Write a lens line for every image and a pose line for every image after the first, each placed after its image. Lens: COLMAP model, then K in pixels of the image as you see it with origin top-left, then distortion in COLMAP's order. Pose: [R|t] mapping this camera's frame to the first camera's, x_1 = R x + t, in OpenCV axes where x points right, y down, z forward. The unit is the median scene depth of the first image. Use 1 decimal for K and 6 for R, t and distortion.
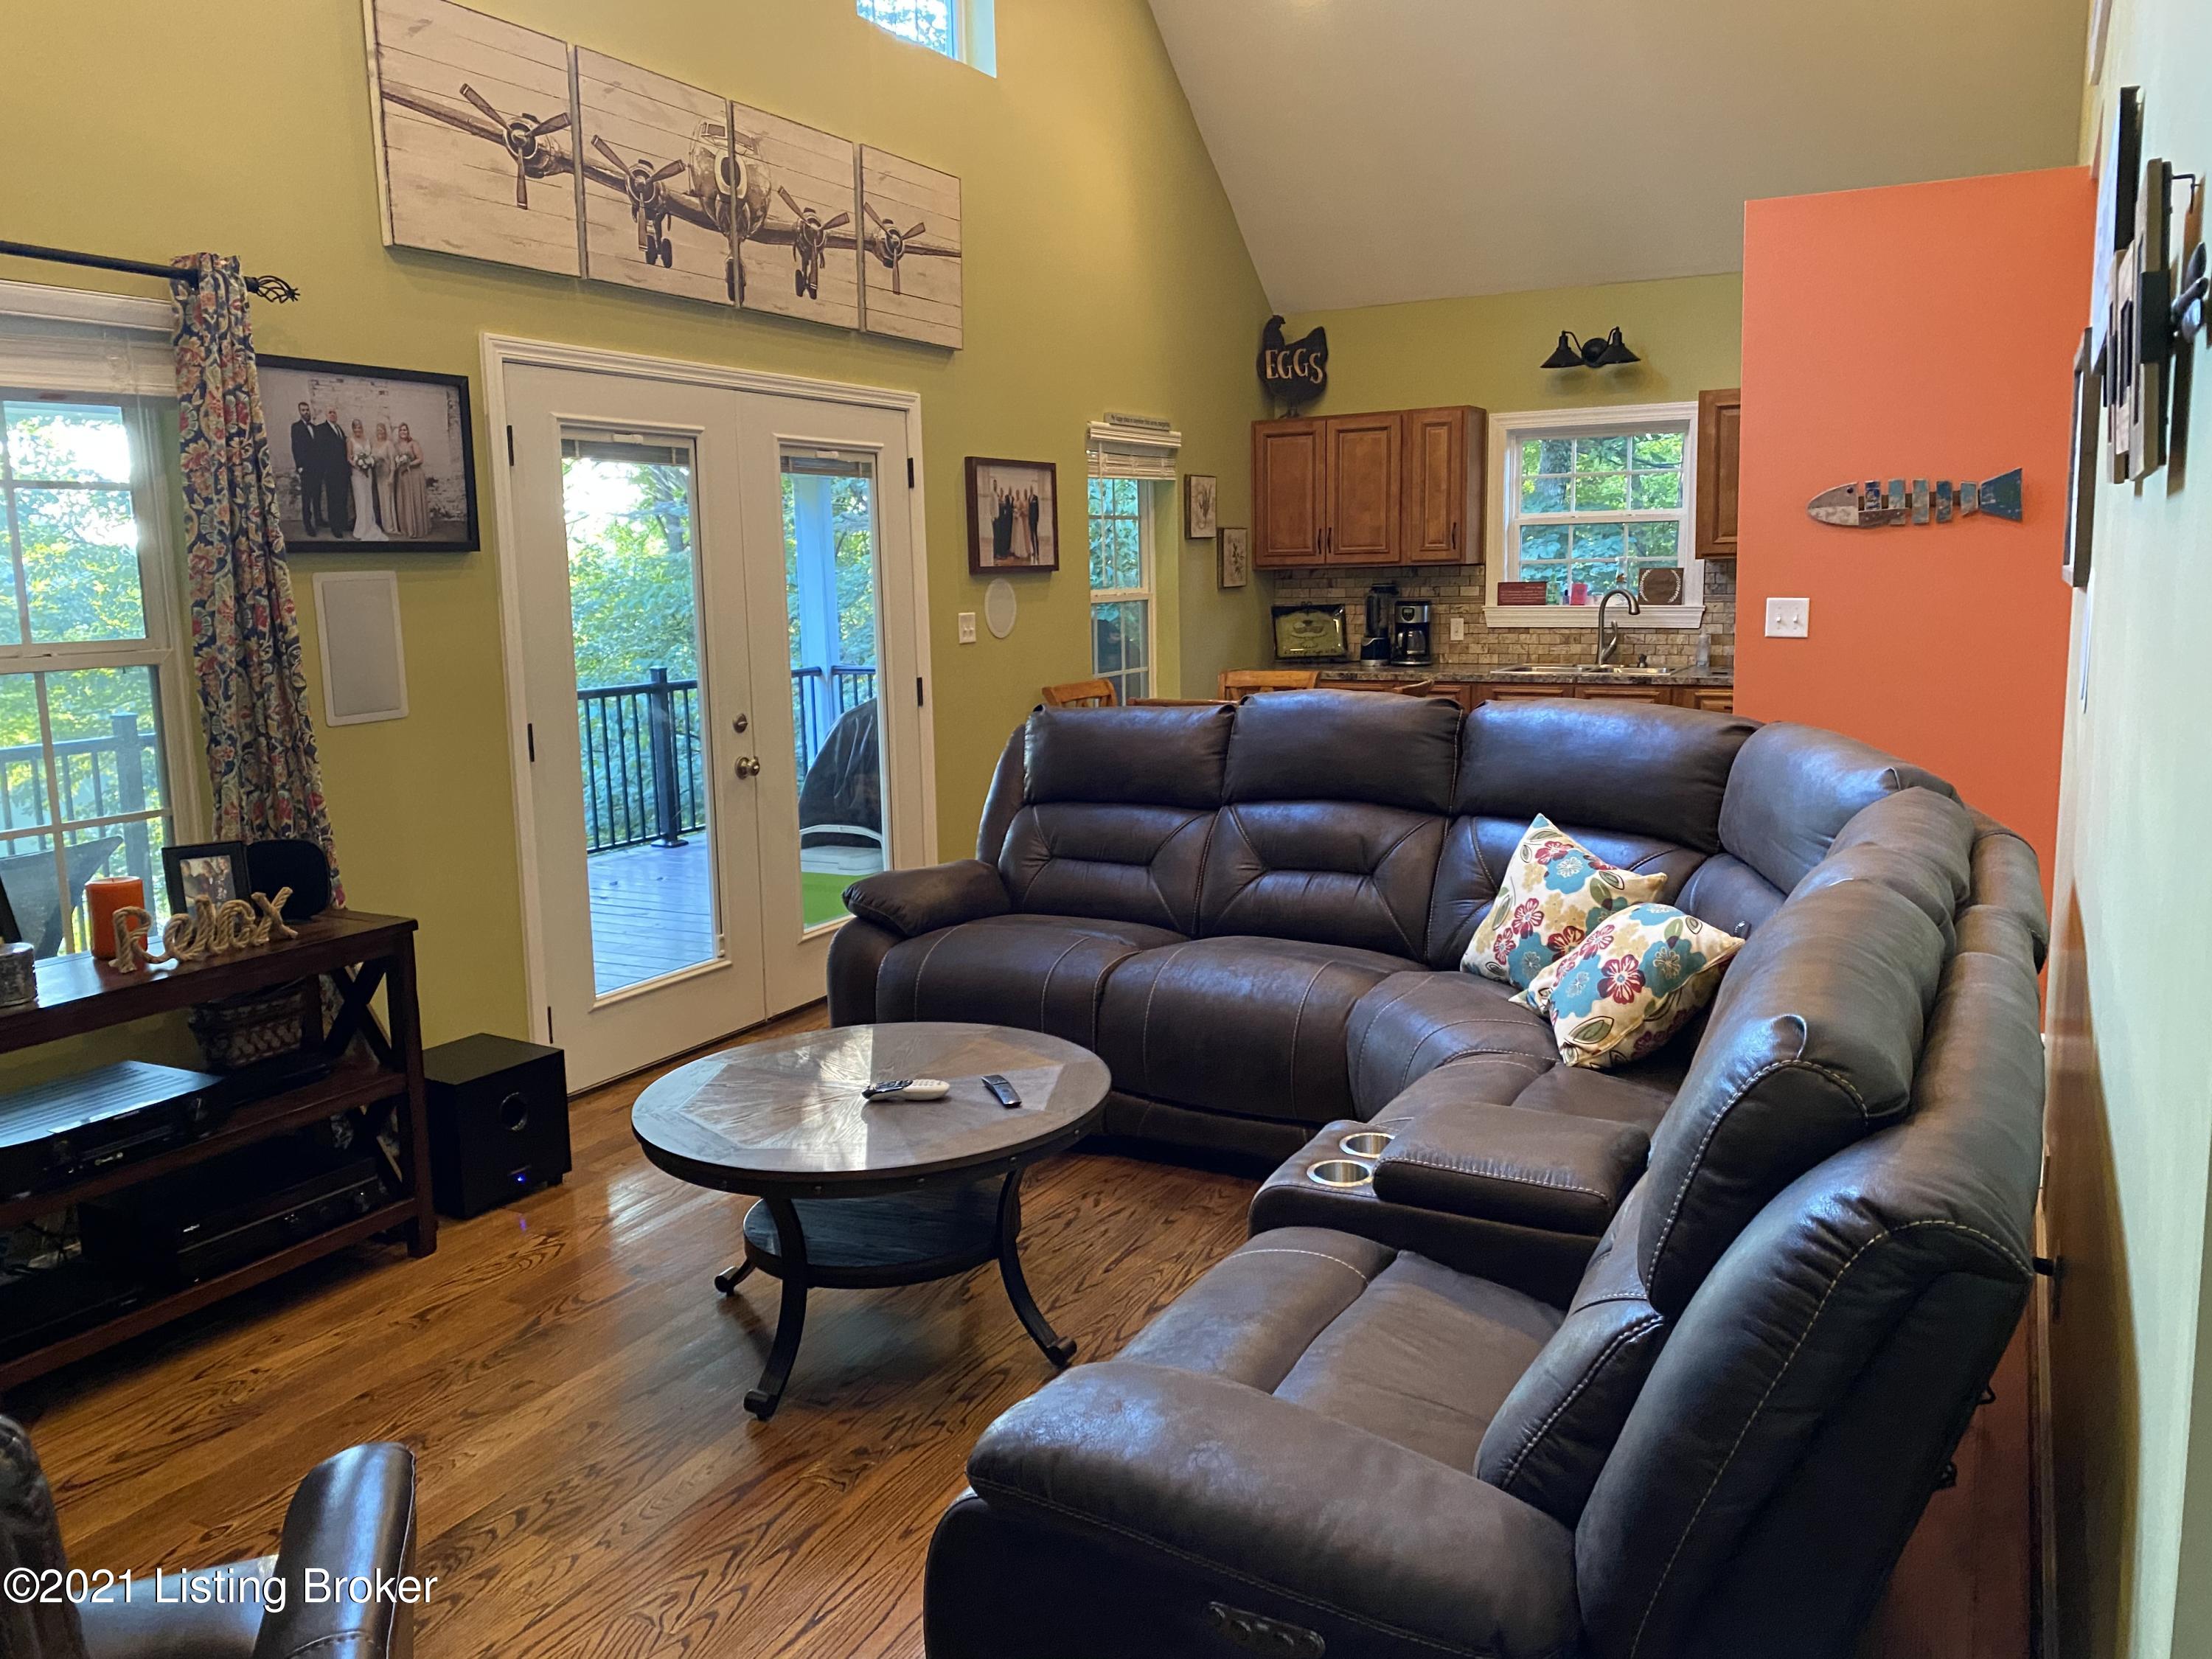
lens RADIAL K [[1681.6, 0, 1104.0], [0, 1681.6, 823.2], [0, 0, 1]] dist [0.005738, -0.010376]
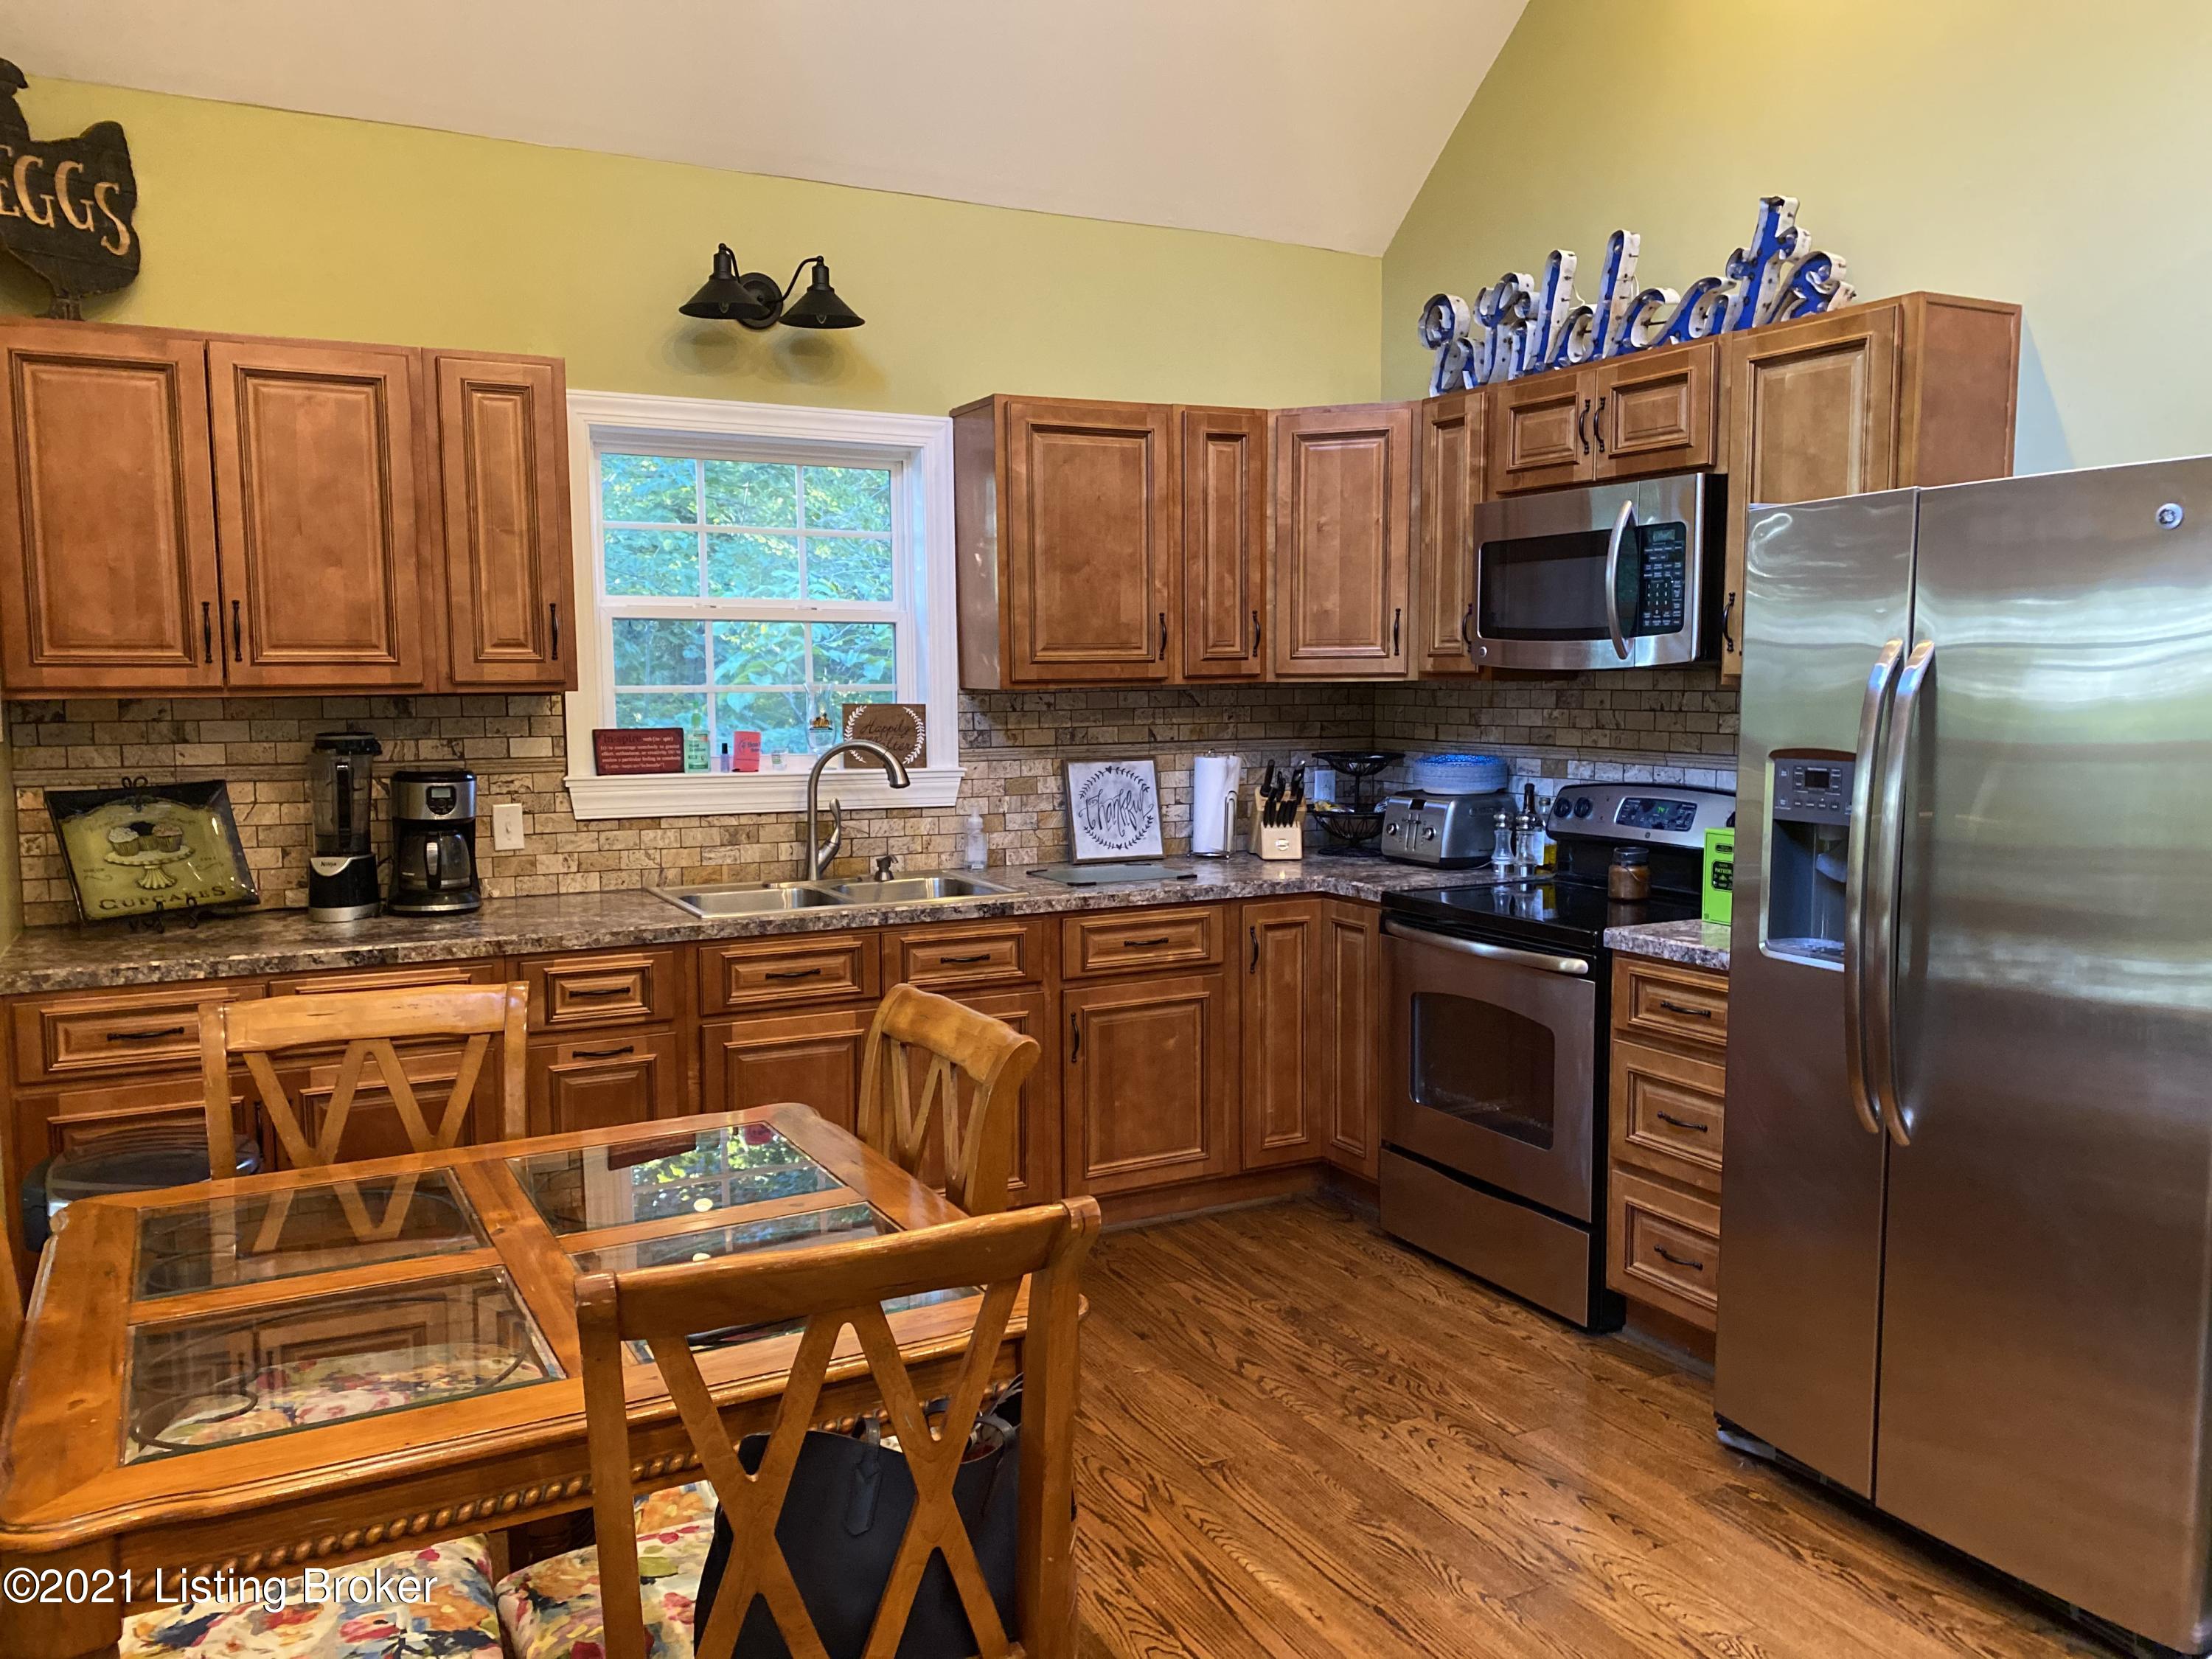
lens RADIAL K [[1681.6, 0, 1107.4], [0, 1681.6, 839.6], [0, 0, 1]] dist [0.005738, -0.010376]
pose [[0.543951, -0.062010, 0.836822, -0.099810], [0.118870, 0.992903, -0.003693, -0.090885], [-0.830654, 0.101482, 0.547462, 0.605069]]
